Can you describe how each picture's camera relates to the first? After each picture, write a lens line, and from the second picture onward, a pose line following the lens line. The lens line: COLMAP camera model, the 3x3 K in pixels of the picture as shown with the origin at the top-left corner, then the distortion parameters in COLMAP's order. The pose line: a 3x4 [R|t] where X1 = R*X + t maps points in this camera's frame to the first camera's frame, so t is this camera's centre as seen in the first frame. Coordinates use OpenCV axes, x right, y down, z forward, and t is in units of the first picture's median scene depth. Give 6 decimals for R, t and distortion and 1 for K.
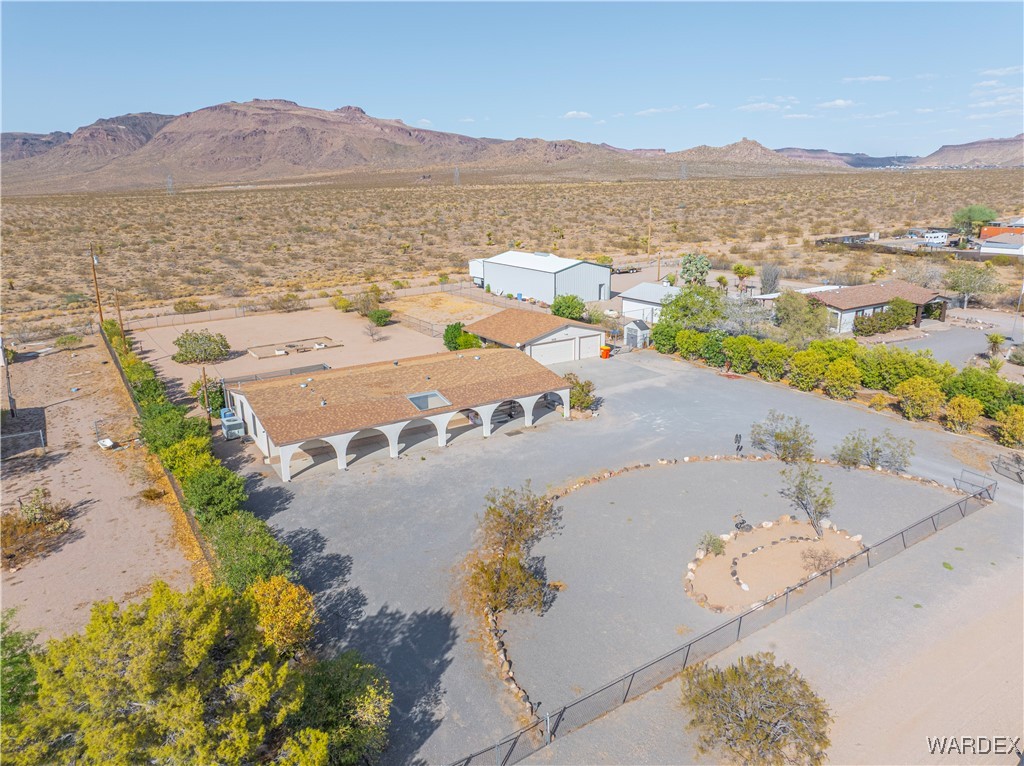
lens RADIAL K [[716.6, 0, 517.3], [0, 716.6, 378.4], [0, 0, 1]] dist [-0.026809, 0.012252]
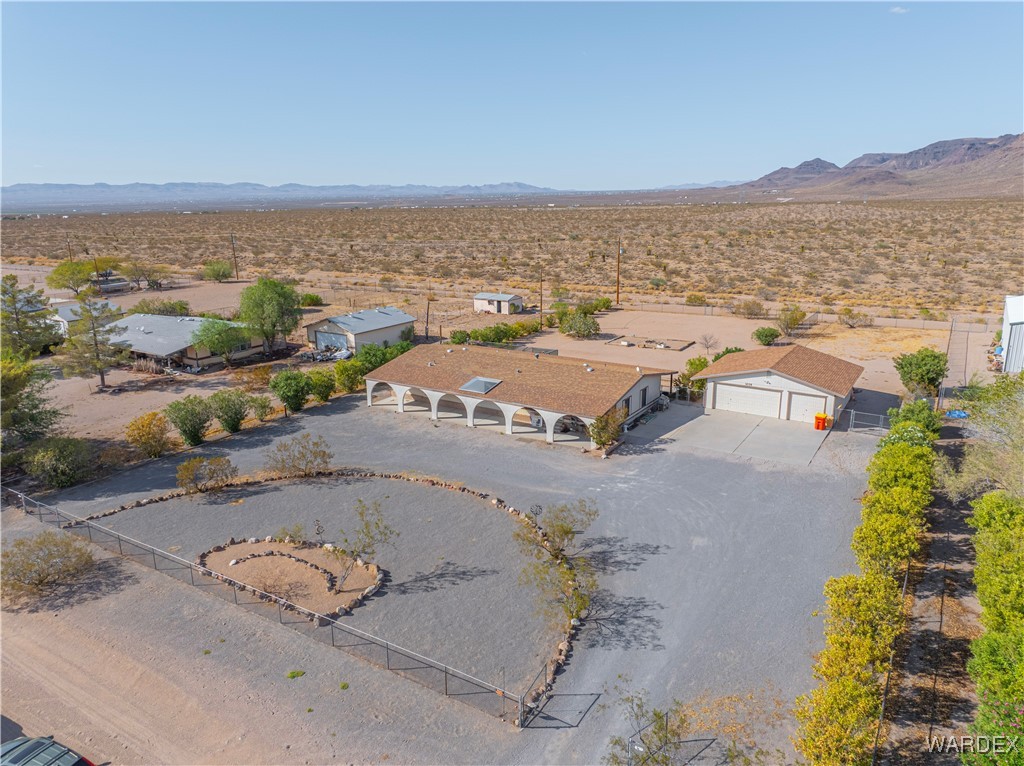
lens RADIAL K [[716.6, 0, 517.3], [0, 716.6, 378.4], [0, 0, 1]] dist [-0.026809, 0.012252]
pose [[0.417772, 0.235233, -0.877572, 0.906981], [-0.239694, 0.960218, 0.143278, -0.158221], [0.876364, 0.150491, 0.457536, 0.540851]]
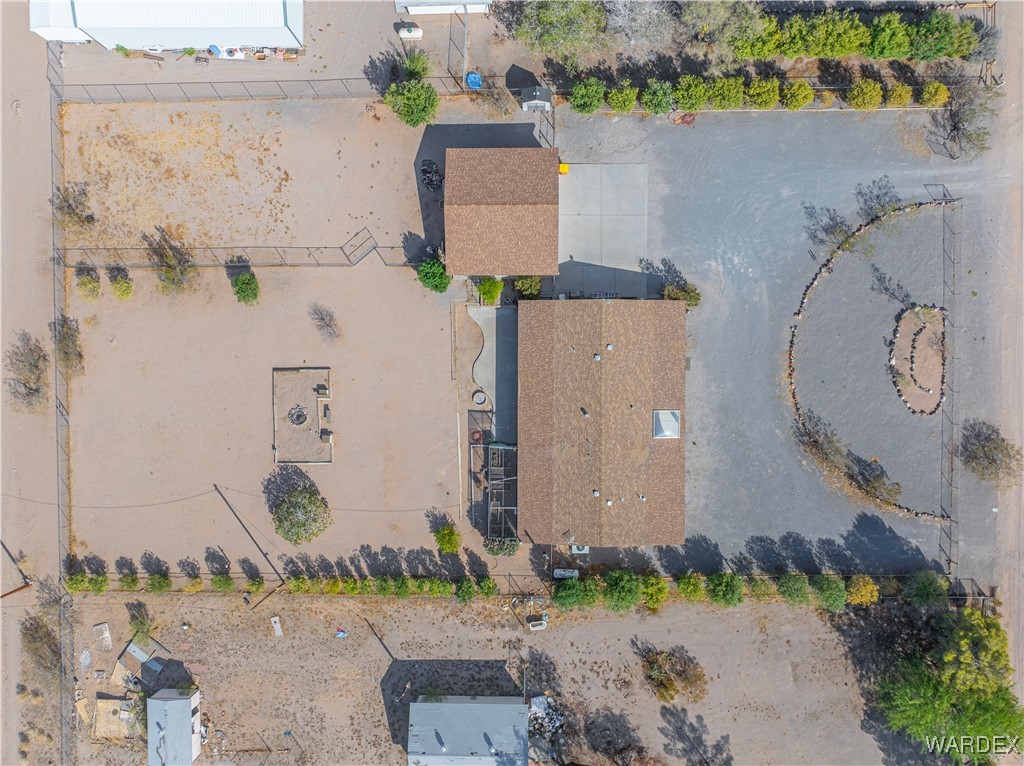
lens RADIAL K [[716.6, 0, 517.3], [0, 716.6, 378.4], [0, 0, 1]] dist [-0.026809, 0.012252]
pose [[0.545458, -0.838073, -0.010469, -0.193079], [0.249409, 0.150377, 0.956651, -1.323309], [-0.800169, -0.524424, 0.291047, 0.897436]]
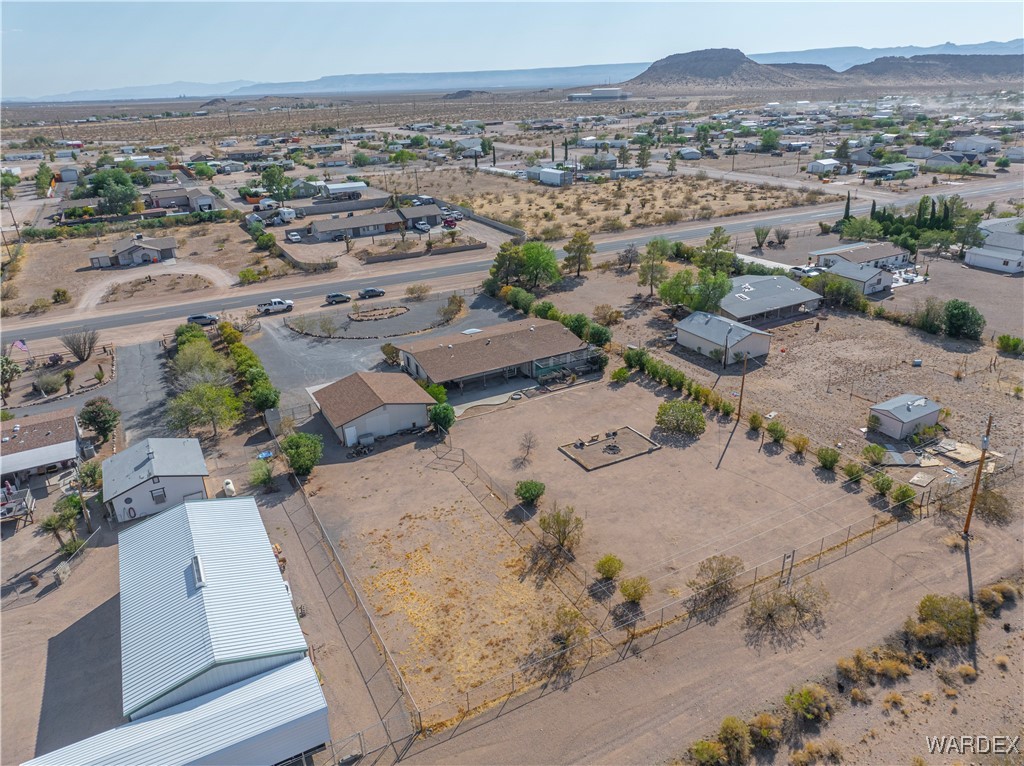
lens RADIAL K [[716.6, 0, 517.3], [0, 716.6, 378.4], [0, 0, 1]] dist [-0.026809, 0.012252]
pose [[-0.995960, 0.011937, 0.089000, -0.442666], [0.065037, 0.779288, 0.623282, -1.152047], [-0.061916, 0.626552, -0.776916, 2.711547]]
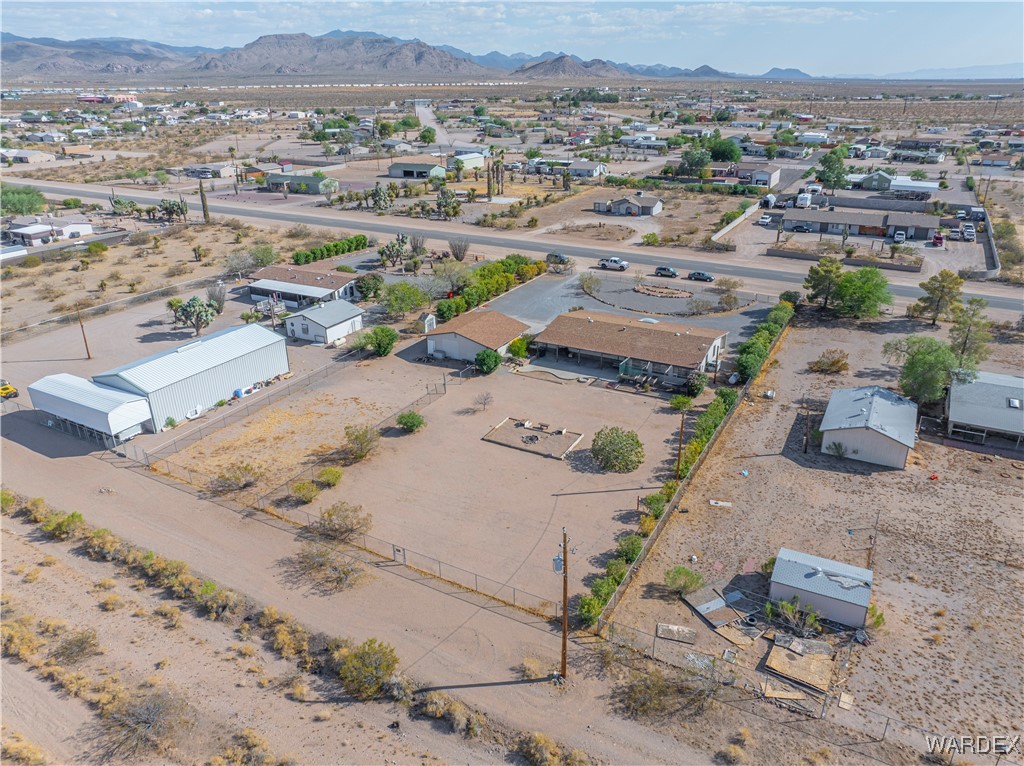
lens RADIAL K [[716.6, 0, 517.3], [0, 716.6, 378.4], [0, 0, 1]] dist [-0.026809, 0.012252]
pose [[-0.468470, -0.324784, 0.821615, -1.707162], [0.260791, 0.837700, 0.479840, -0.924834], [-0.844111, 0.439060, -0.307737, 2.050552]]
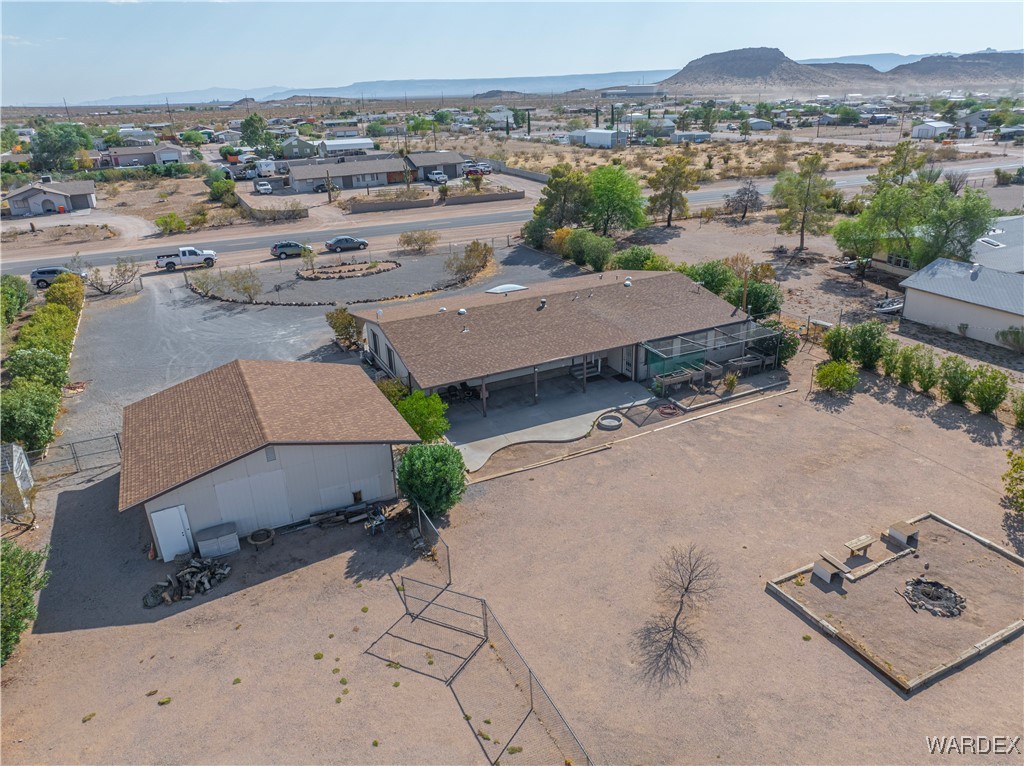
lens RADIAL K [[716.6, 0, 517.3], [0, 716.6, 378.4], [0, 0, 1]] dist [-0.026809, 0.012252]
pose [[-0.992293, -0.003567, 0.123859, -0.276615], [0.073846, 0.785653, 0.614244, -0.522609], [-0.099502, 0.618657, -0.779335, 1.934503]]
